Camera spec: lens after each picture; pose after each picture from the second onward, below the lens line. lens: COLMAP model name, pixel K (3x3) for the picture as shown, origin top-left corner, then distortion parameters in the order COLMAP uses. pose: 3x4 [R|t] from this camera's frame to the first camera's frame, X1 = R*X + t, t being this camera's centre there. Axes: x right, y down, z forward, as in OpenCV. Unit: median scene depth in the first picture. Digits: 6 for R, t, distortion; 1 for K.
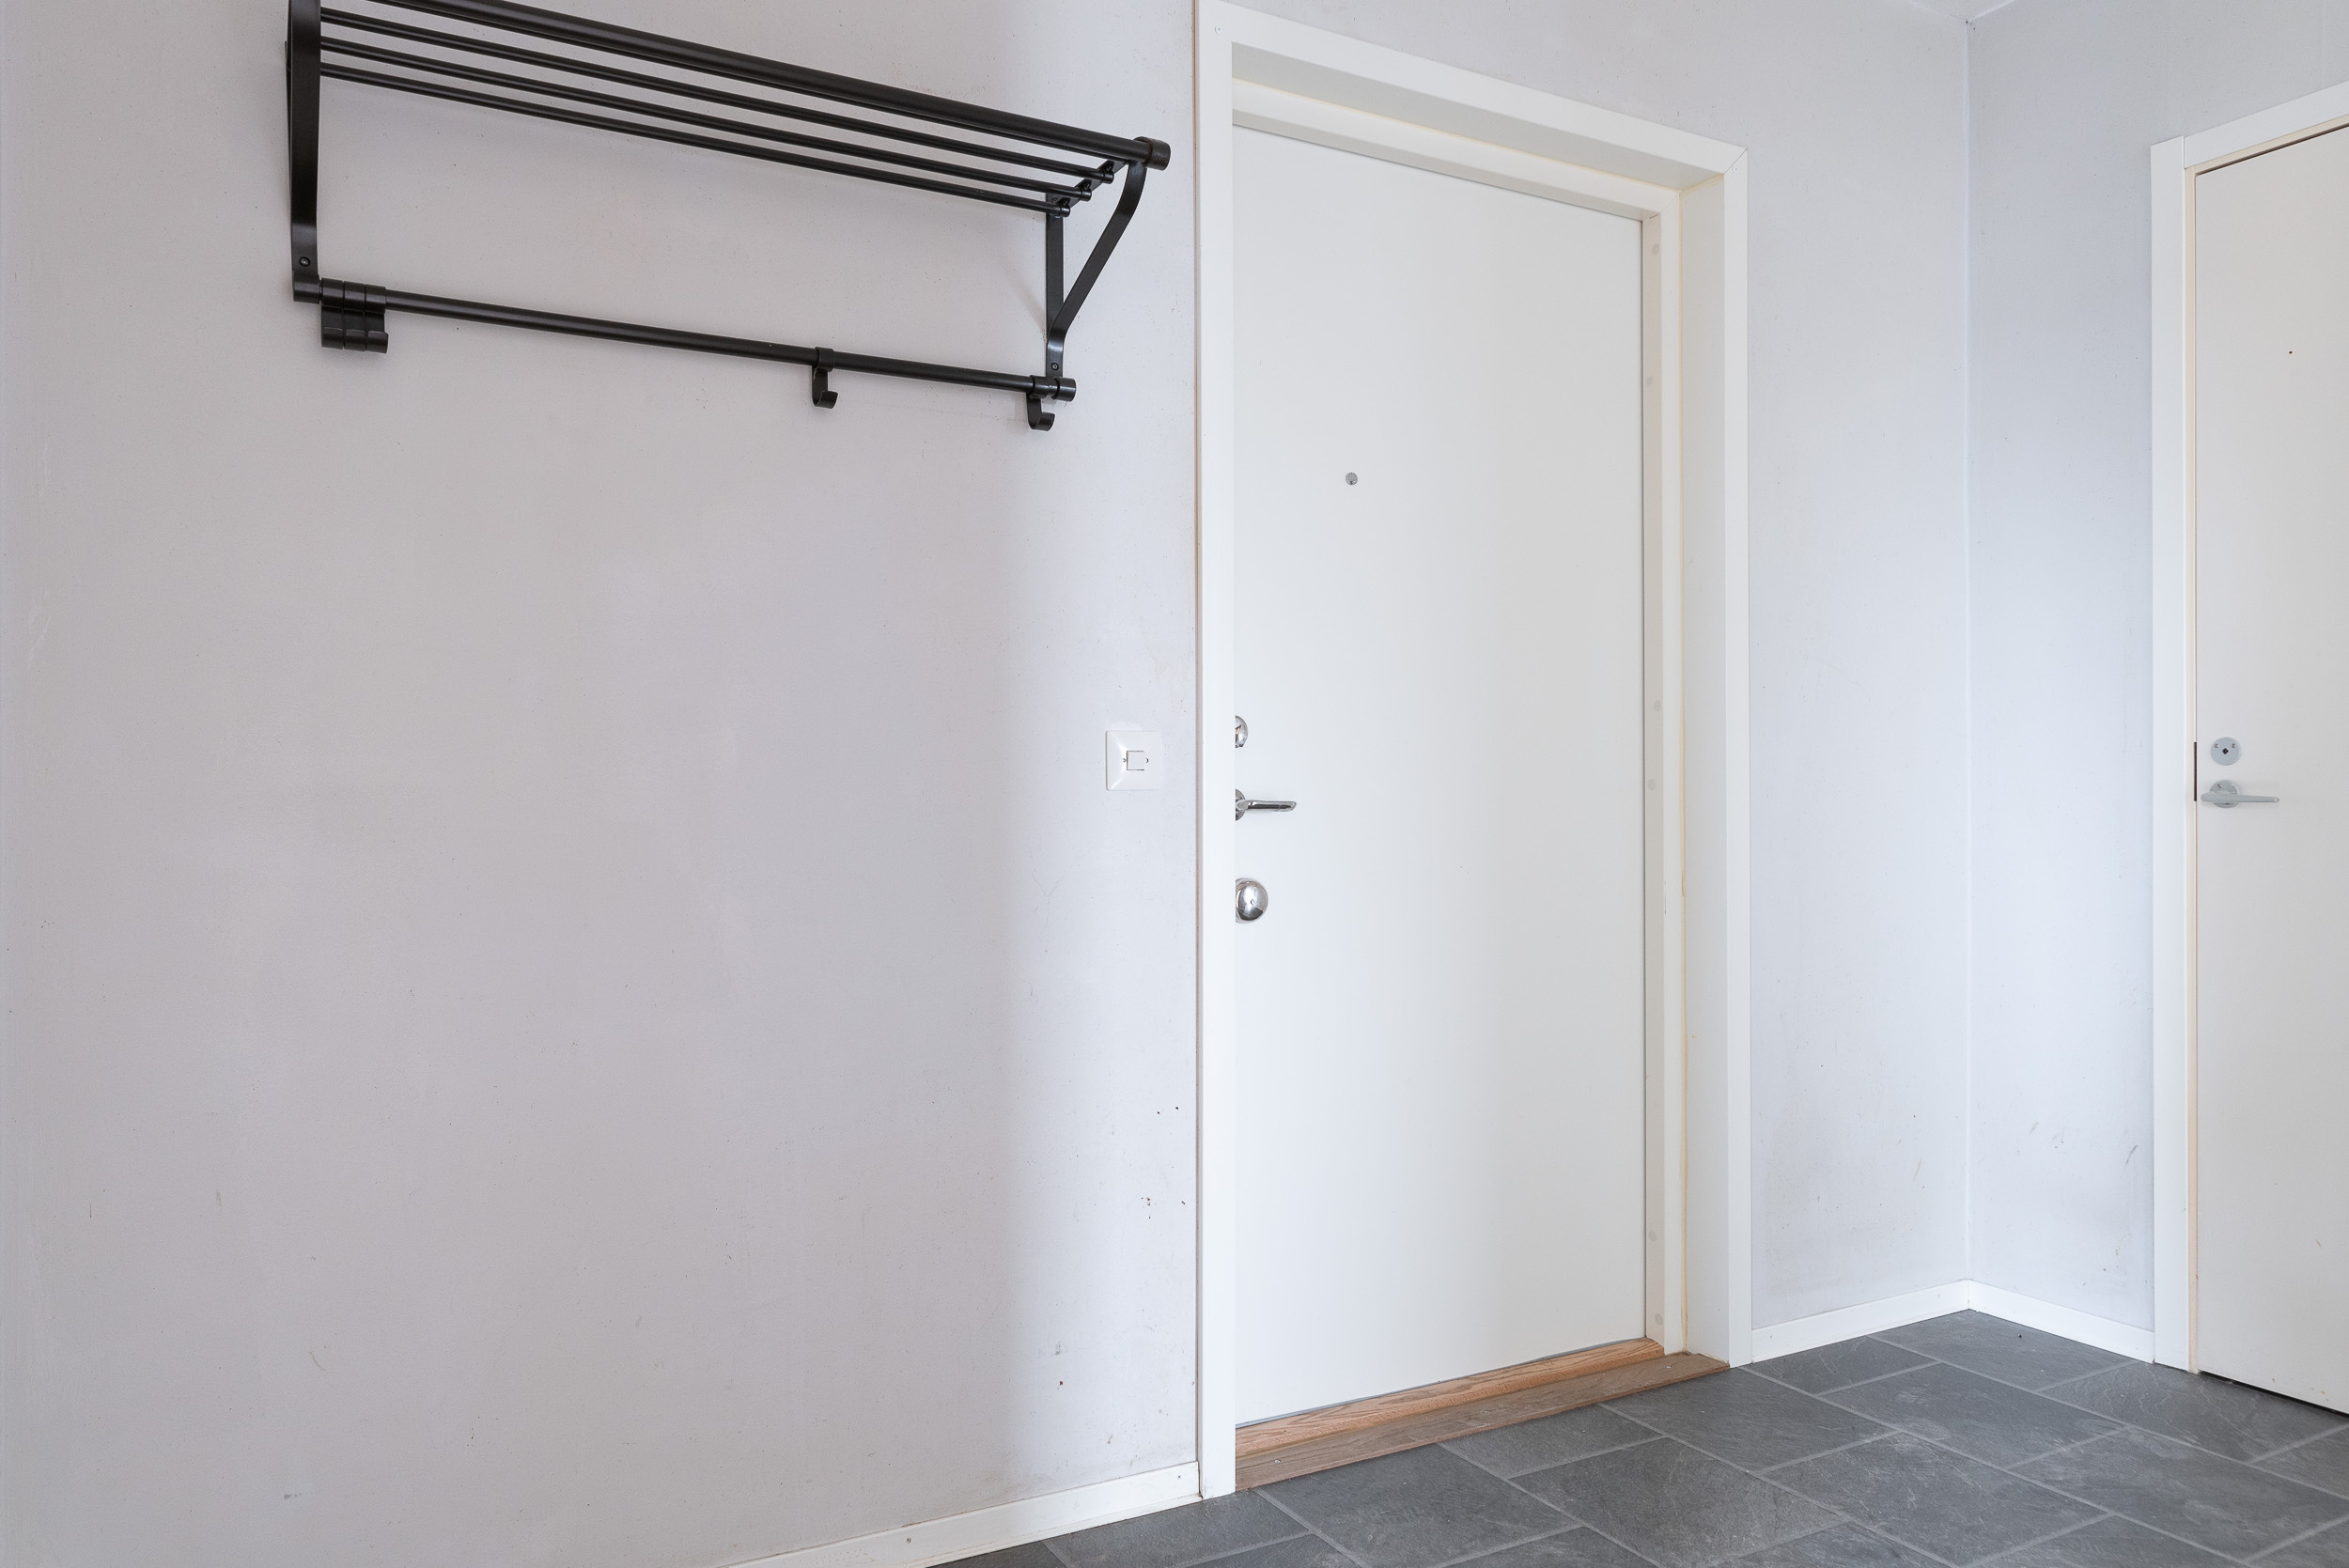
lens RADIAL K [[1606.2, 0, 1176.9], [0, 1606.2, 785.9], [0, 0, 1]] dist [0.003101, -0.001493]
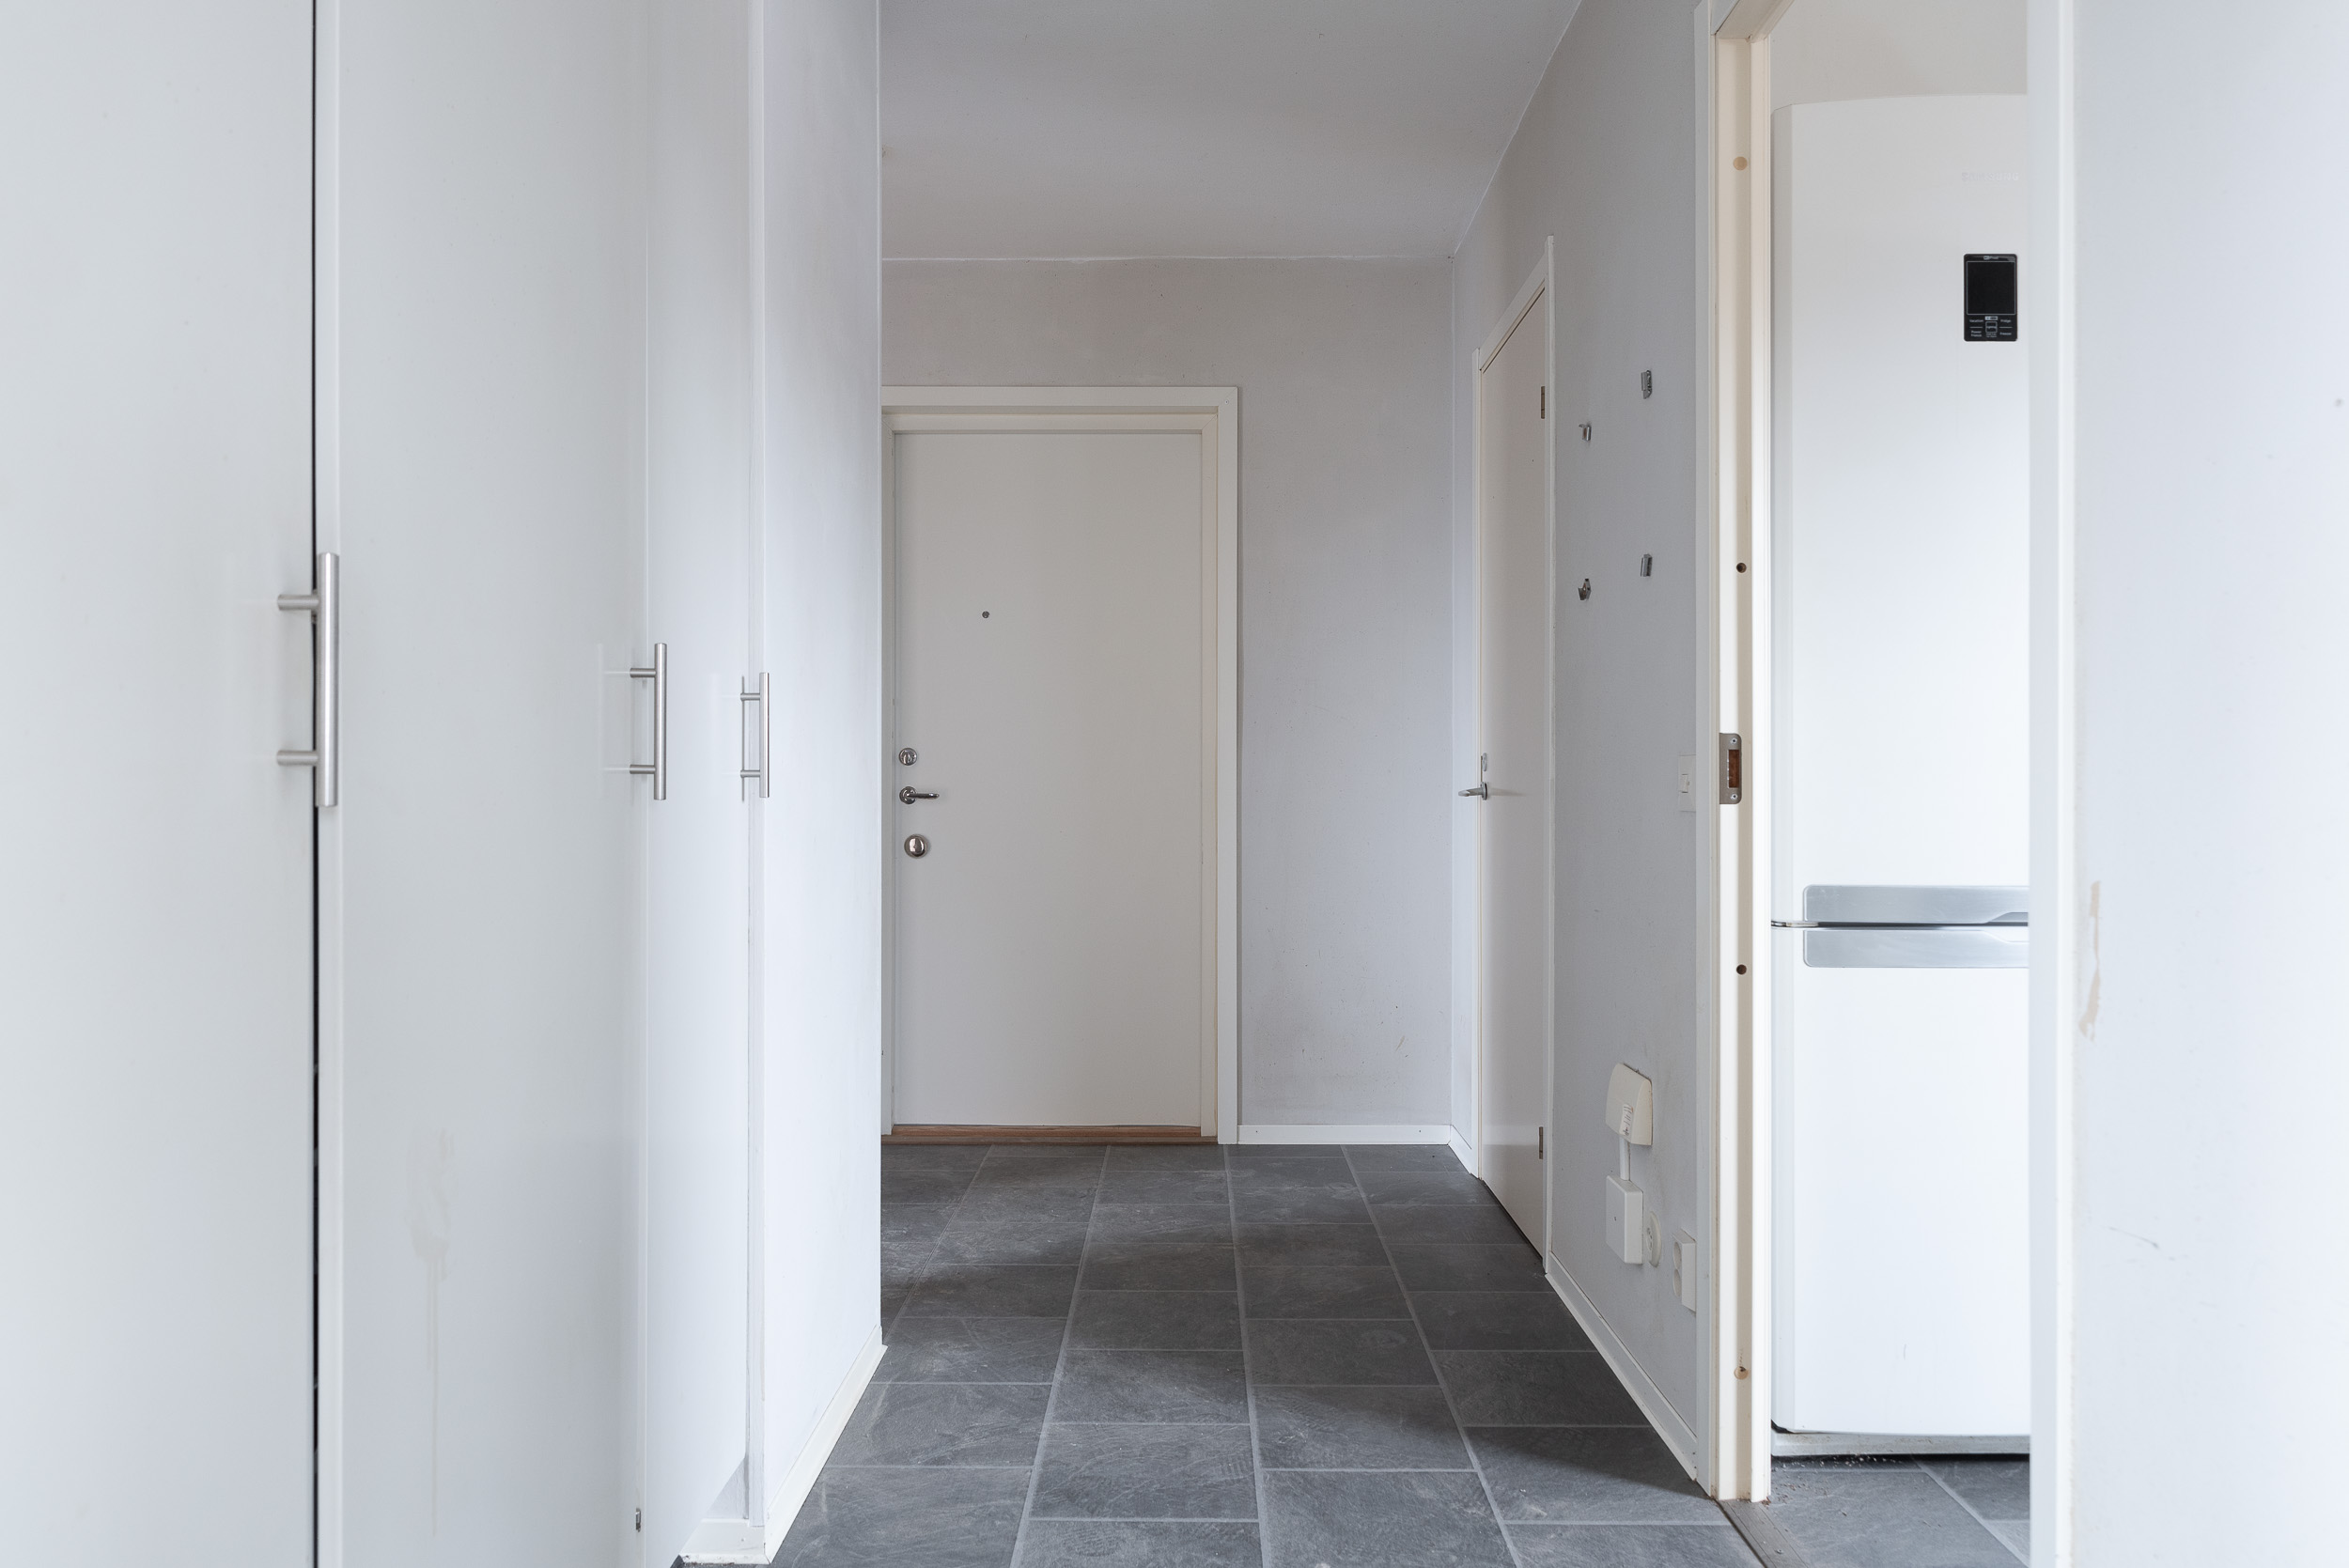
lens RADIAL K [[1606.2, 0, 1173.8], [0, 1606.2, 783.8], [0, 0, 1]] dist [0.003101, -0.001493]
pose [[0.868578, 0.002303, -0.495547, 1.183269], [-0.000215, 0.999991, 0.004271, -0.009303], [0.495552, -0.003603, 0.868571, -0.458862]]
